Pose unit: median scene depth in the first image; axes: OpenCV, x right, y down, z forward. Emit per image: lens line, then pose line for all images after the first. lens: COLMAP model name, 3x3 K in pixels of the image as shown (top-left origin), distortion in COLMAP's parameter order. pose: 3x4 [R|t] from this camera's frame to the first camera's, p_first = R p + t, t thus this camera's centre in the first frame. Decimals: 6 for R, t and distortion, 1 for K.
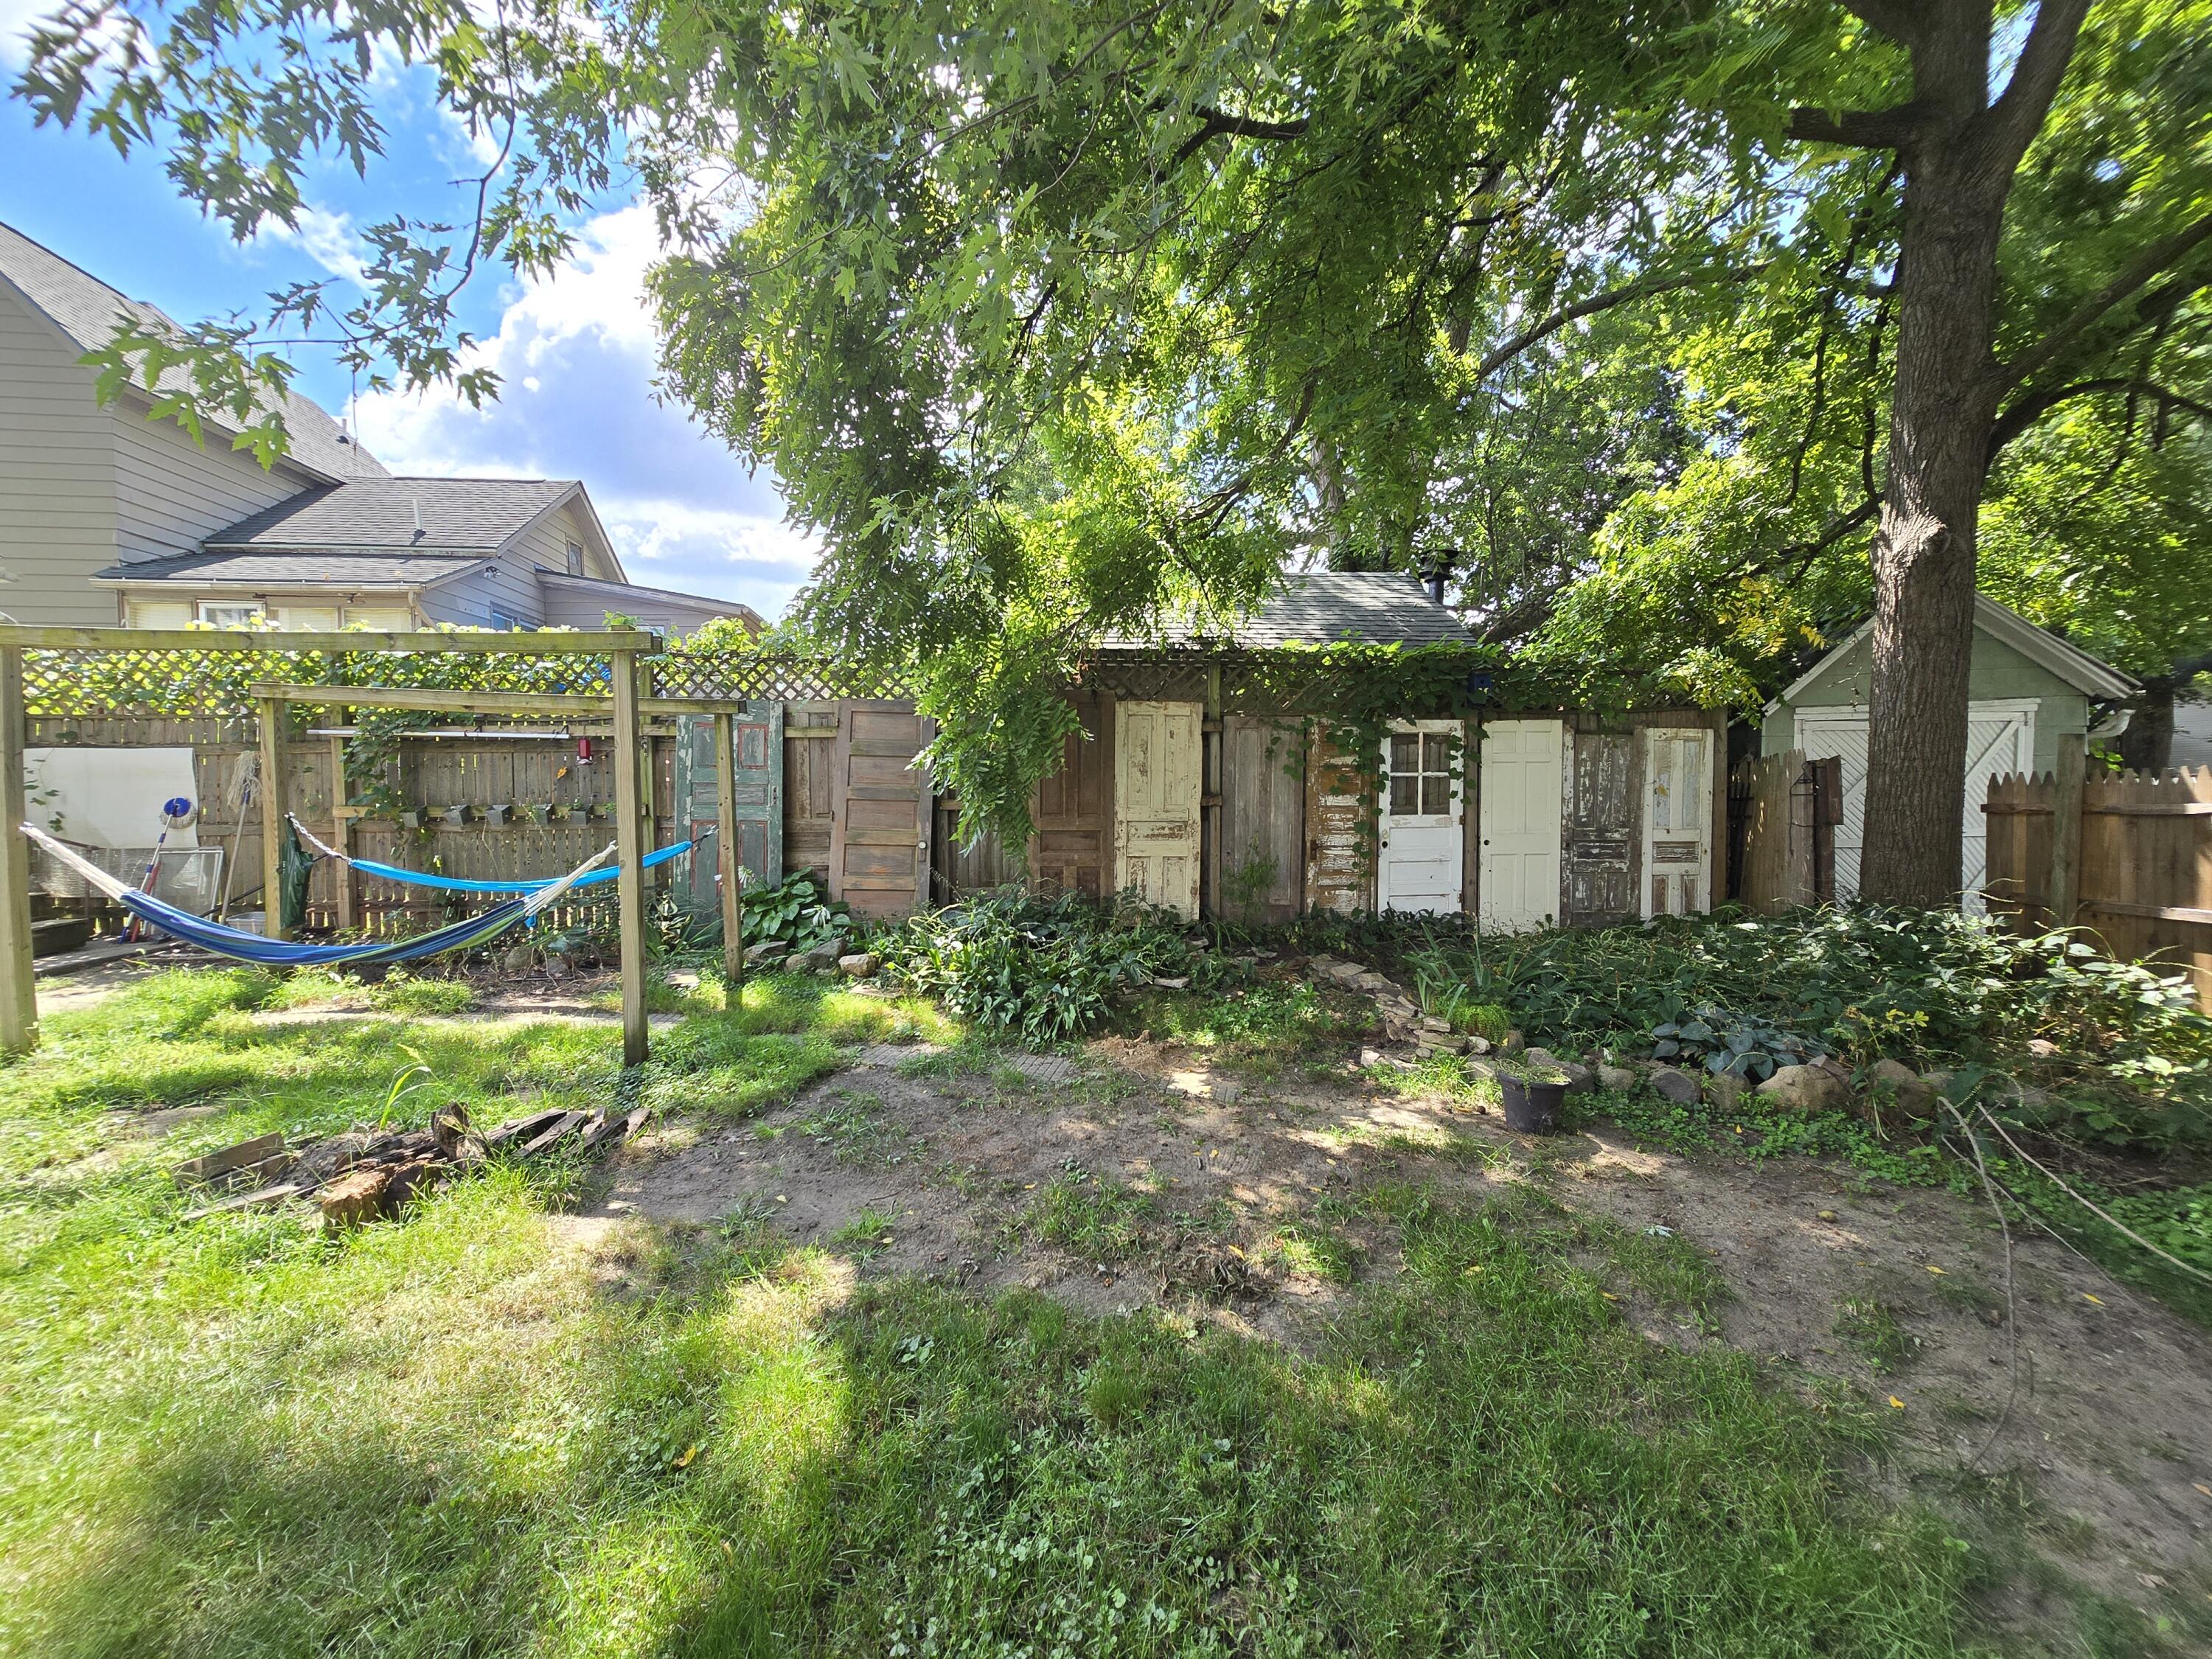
lens RADIAL K [[908.3, 0, 1097.5], [0, 908.3, 832.4], [0, 0, 1]] dist [-0.003901, 0.000113]
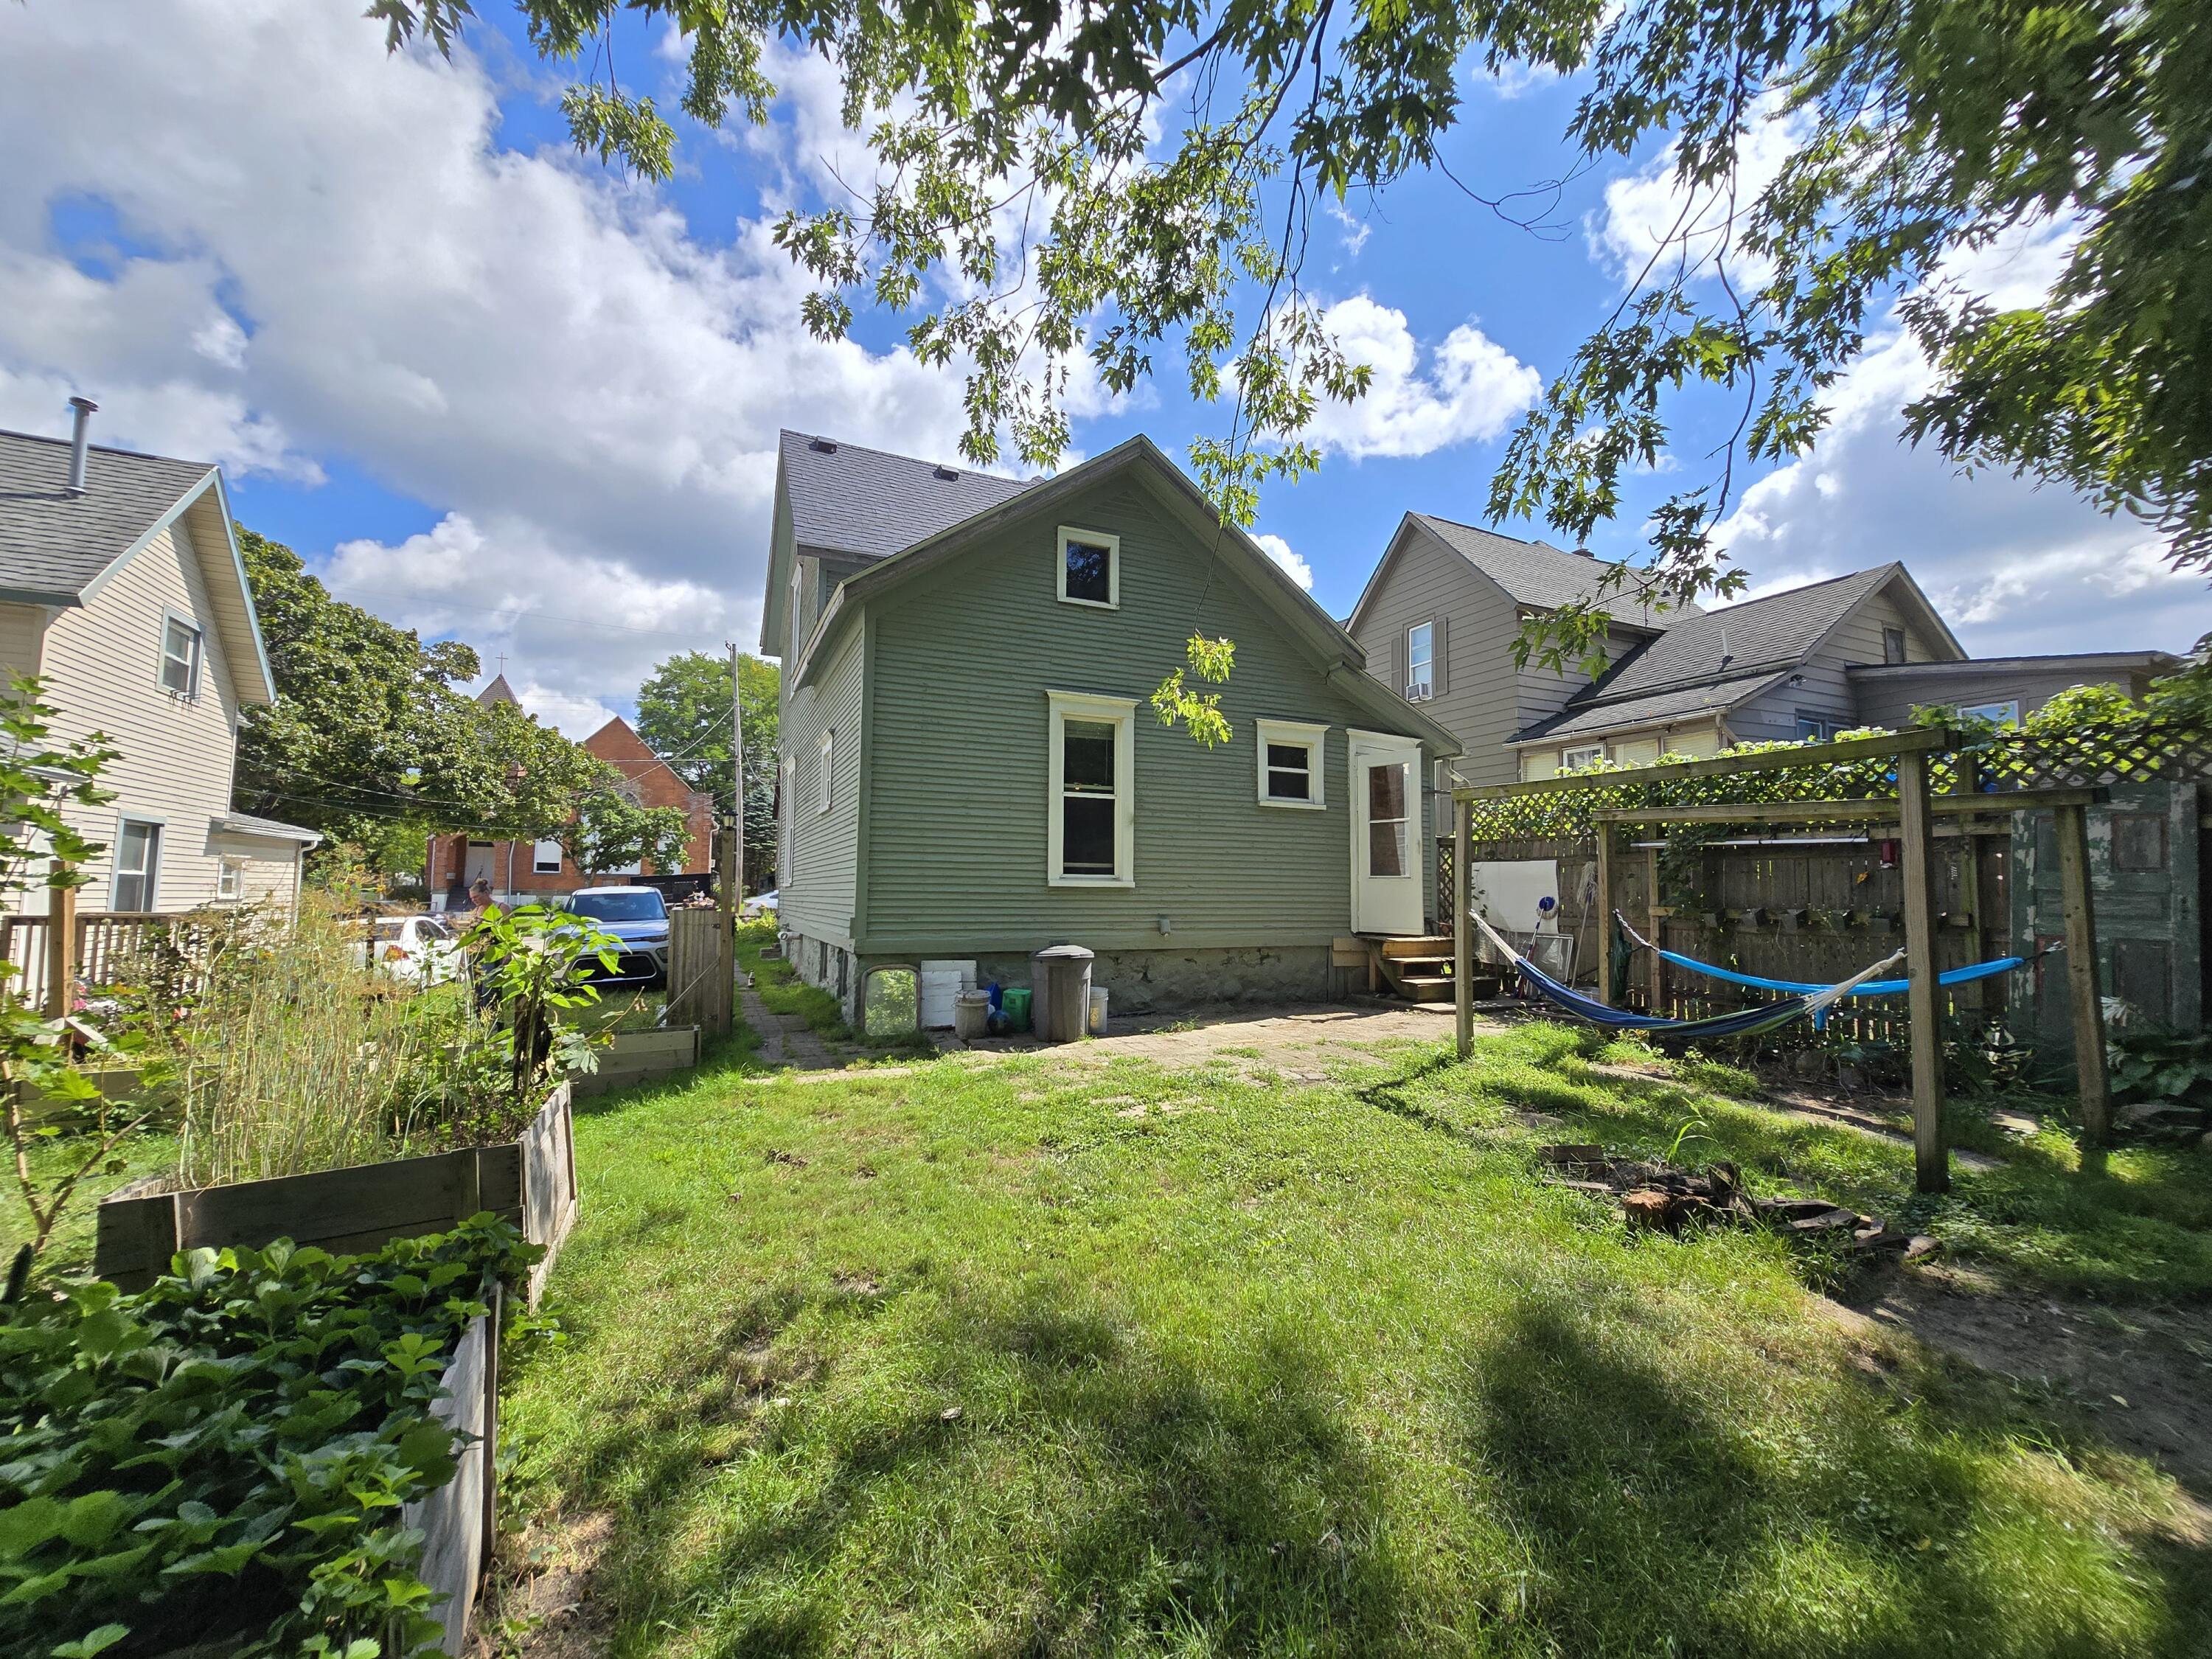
lens RADIAL K [[890.4, 0, 1106.0], [0, 890.4, 829.5], [0, 0, 1]] dist [0.000455, 0.000157]
pose [[0.312480, -0.054428, -0.948364, 0.087978], [-0.060076, 0.995226, -0.076912, 0.006195], [0.948023, 0.081007, 0.307718, -0.084617]]
